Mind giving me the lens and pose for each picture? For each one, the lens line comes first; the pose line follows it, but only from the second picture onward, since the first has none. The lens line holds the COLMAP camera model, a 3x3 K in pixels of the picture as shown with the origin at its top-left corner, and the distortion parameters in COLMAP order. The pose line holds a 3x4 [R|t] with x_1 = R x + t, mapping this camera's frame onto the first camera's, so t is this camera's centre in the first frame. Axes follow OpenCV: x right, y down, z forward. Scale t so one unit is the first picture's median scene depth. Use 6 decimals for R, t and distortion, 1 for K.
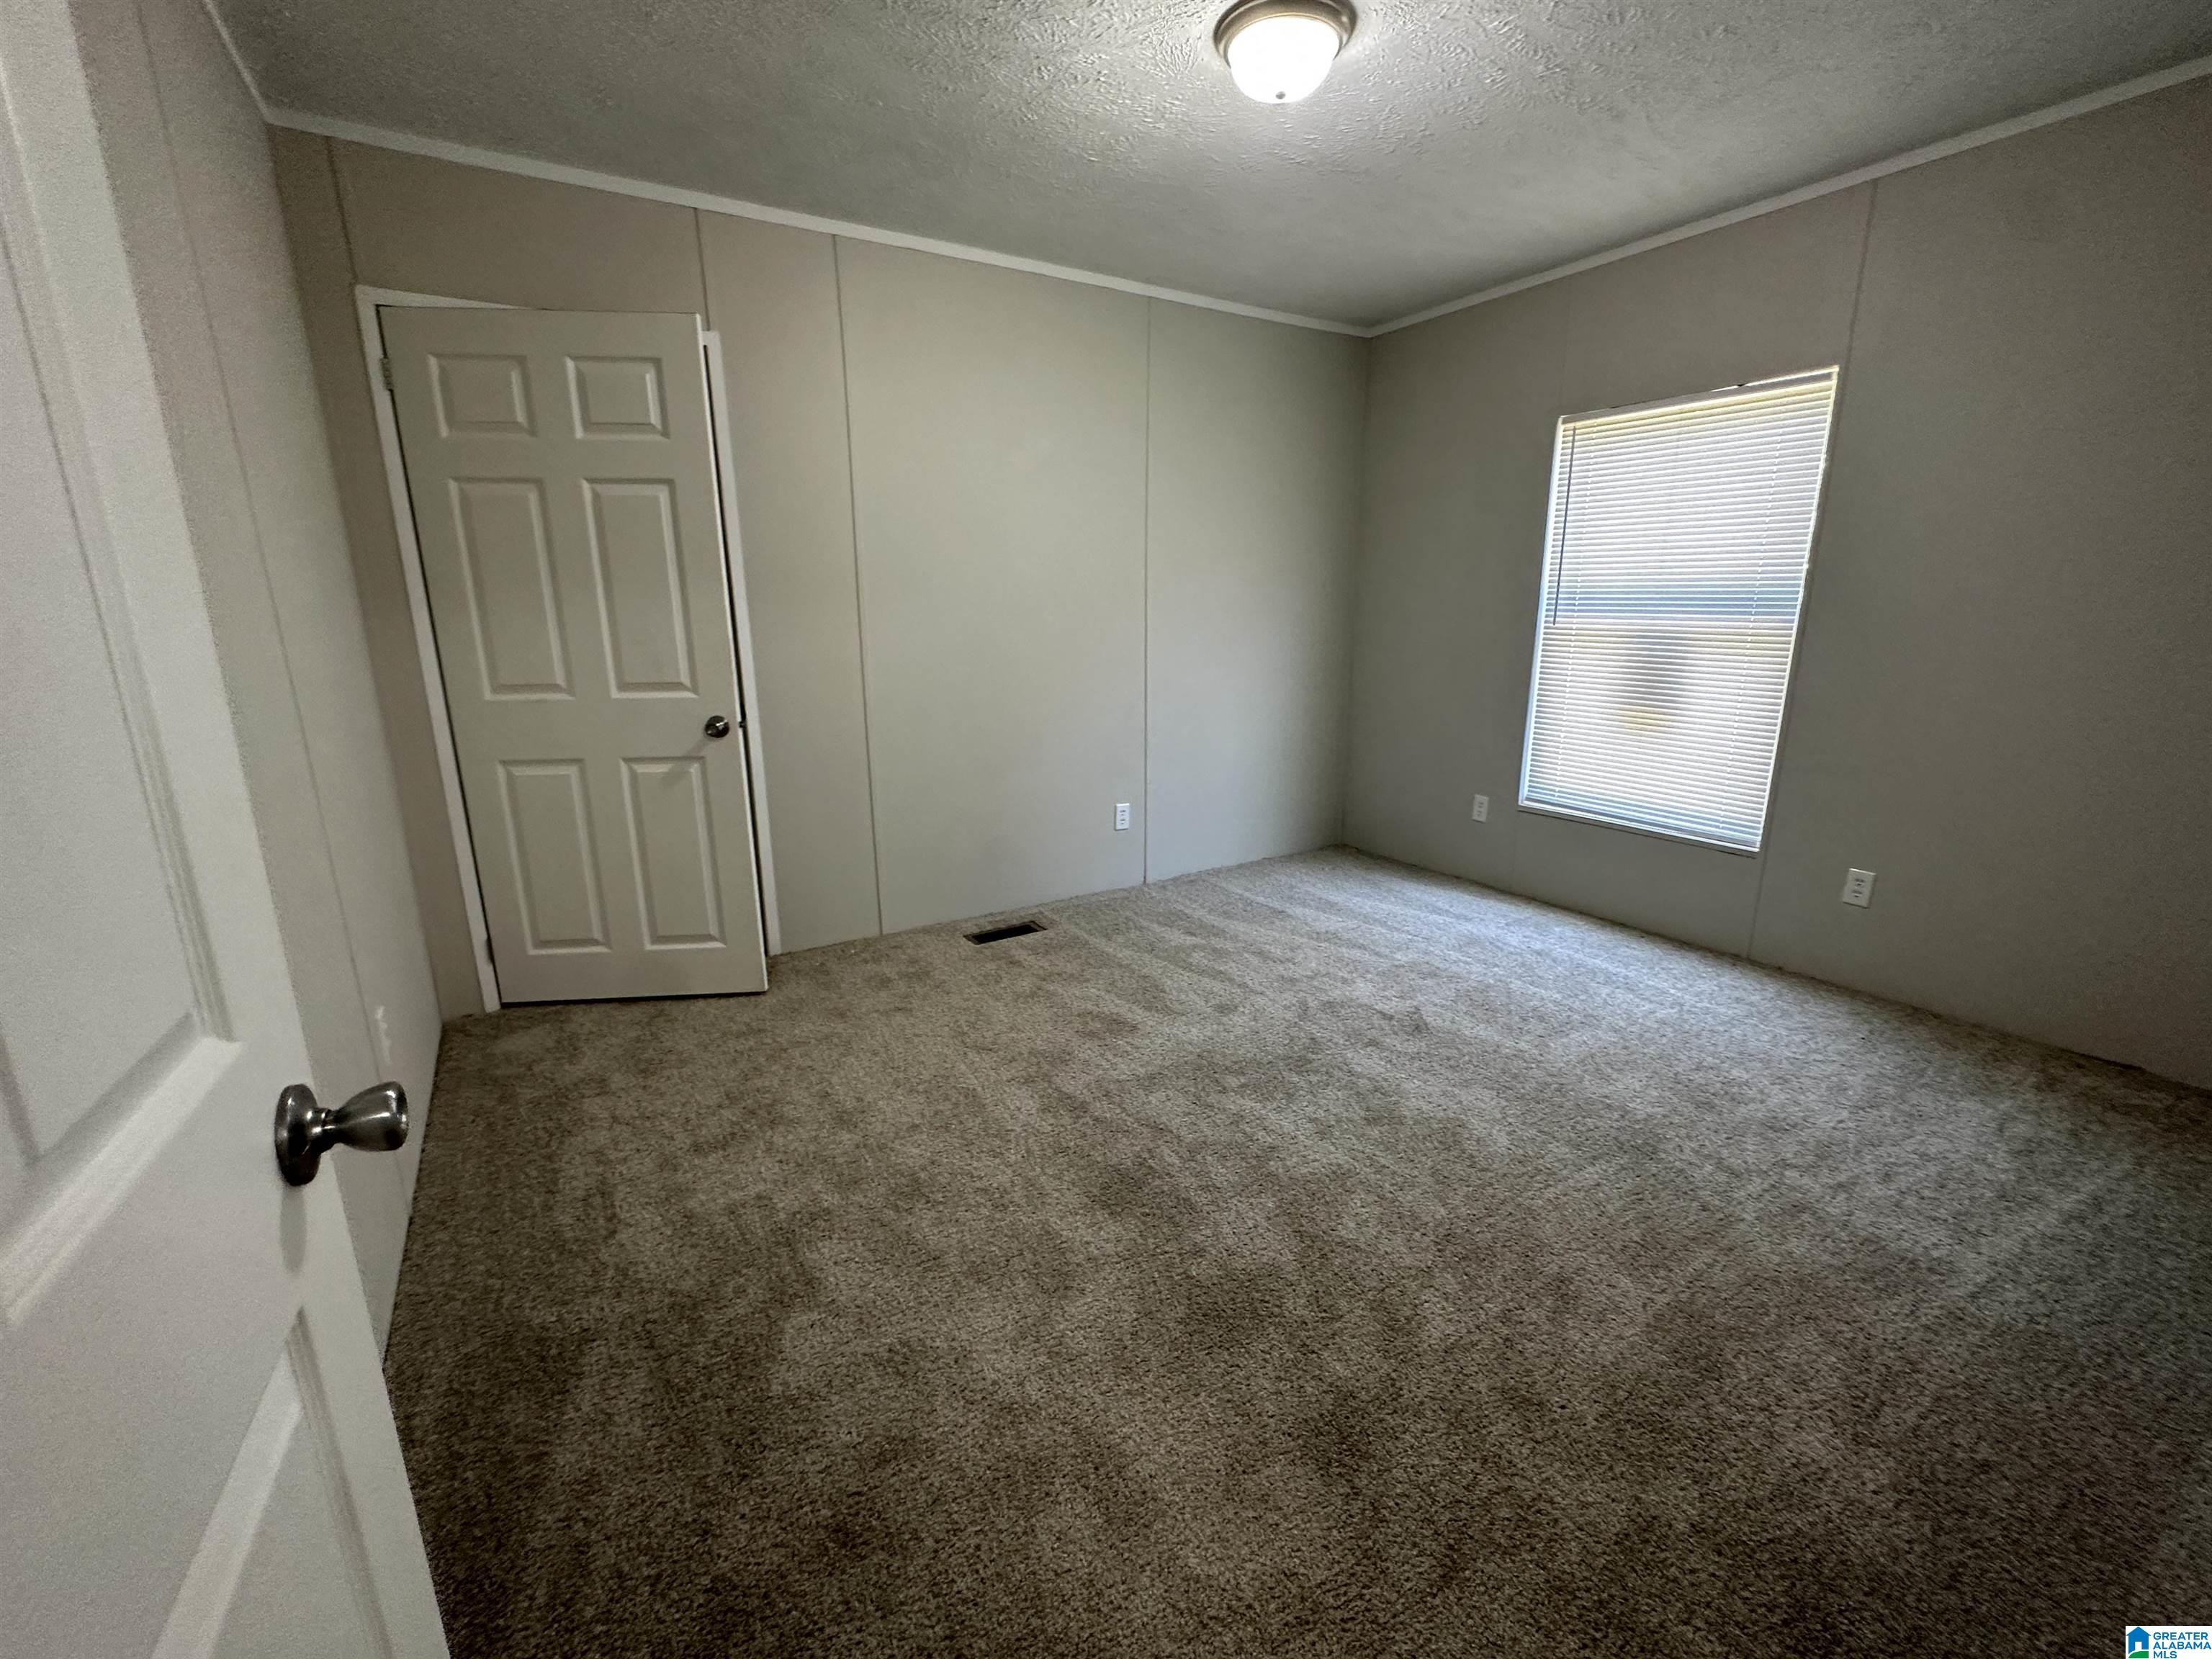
lens RADIAL K [[912.6, 0, 1109.6], [0, 912.6, 819.9], [0, 0, 1]] dist [-0.003886, 0.000002]
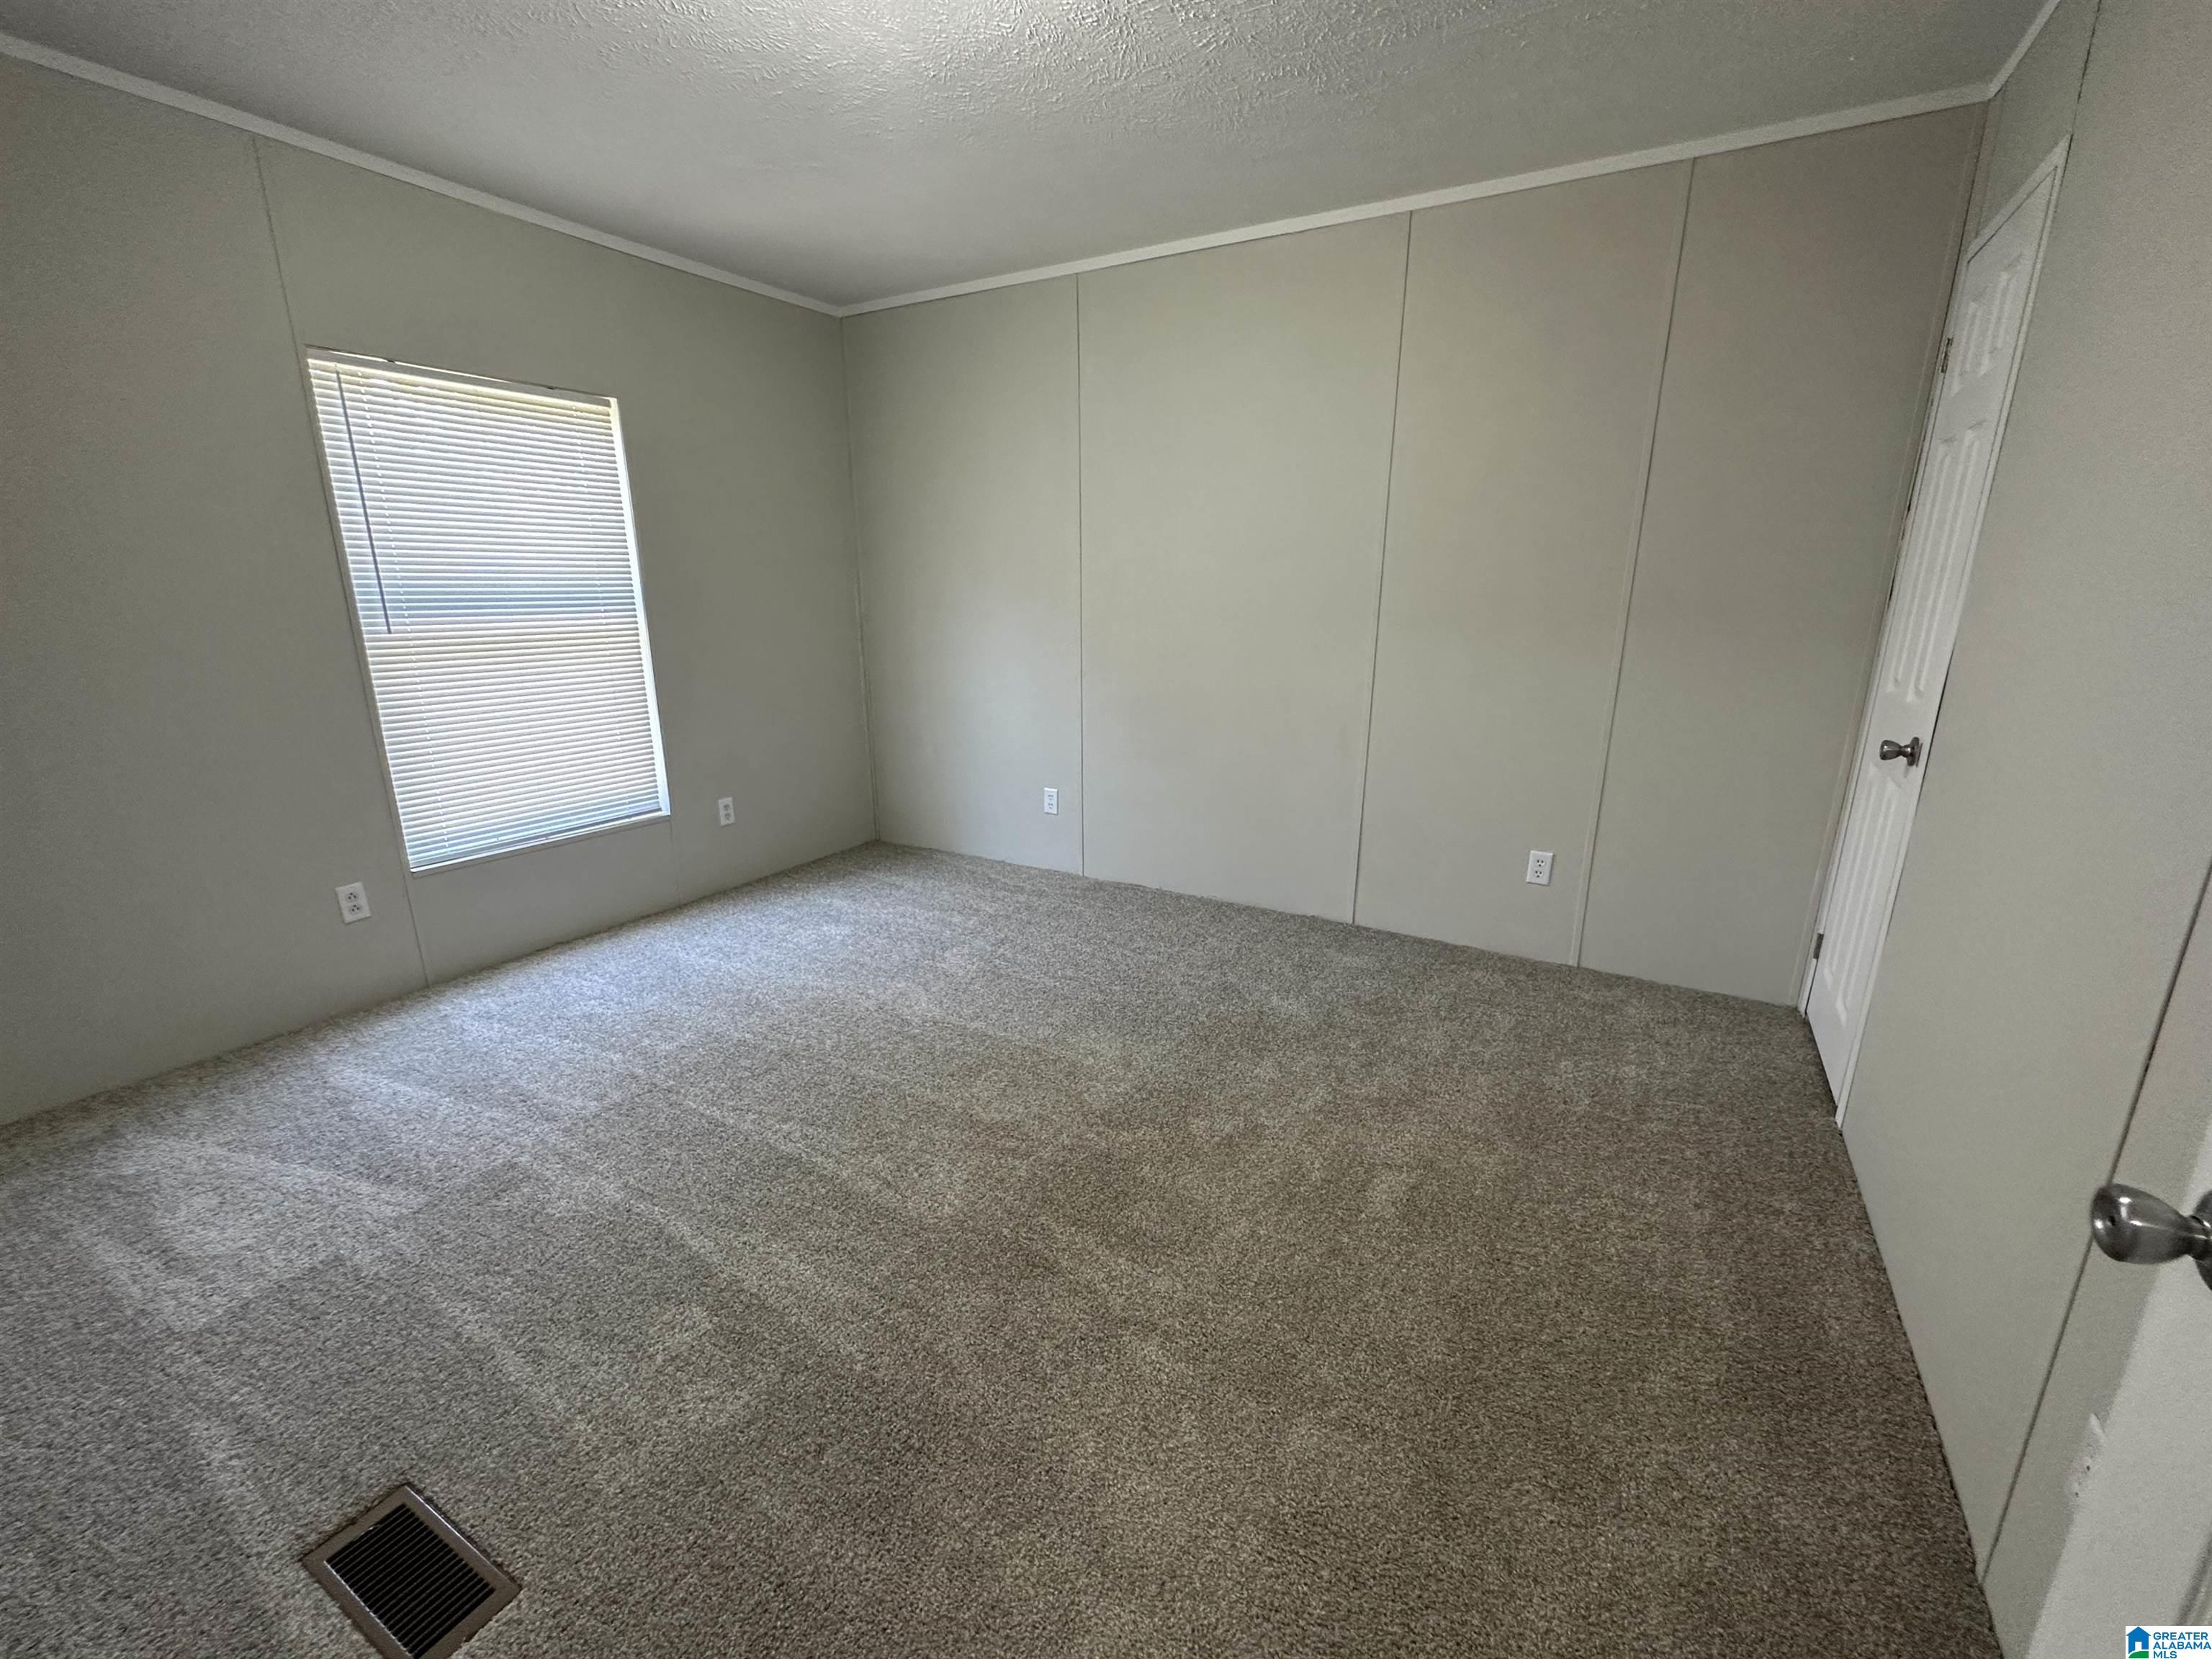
lens RADIAL K [[912.6, 0, 1113.1], [0, 912.6, 832.8], [0, 0, 1]] dist [-0.003886, 0.000002]
pose [[-0.460946, -0.231806, 0.856618, -0.506731], [0.209648, 0.909514, 0.358931, -0.220770], [-0.862309, 0.345036, -0.370639, 0.860218]]
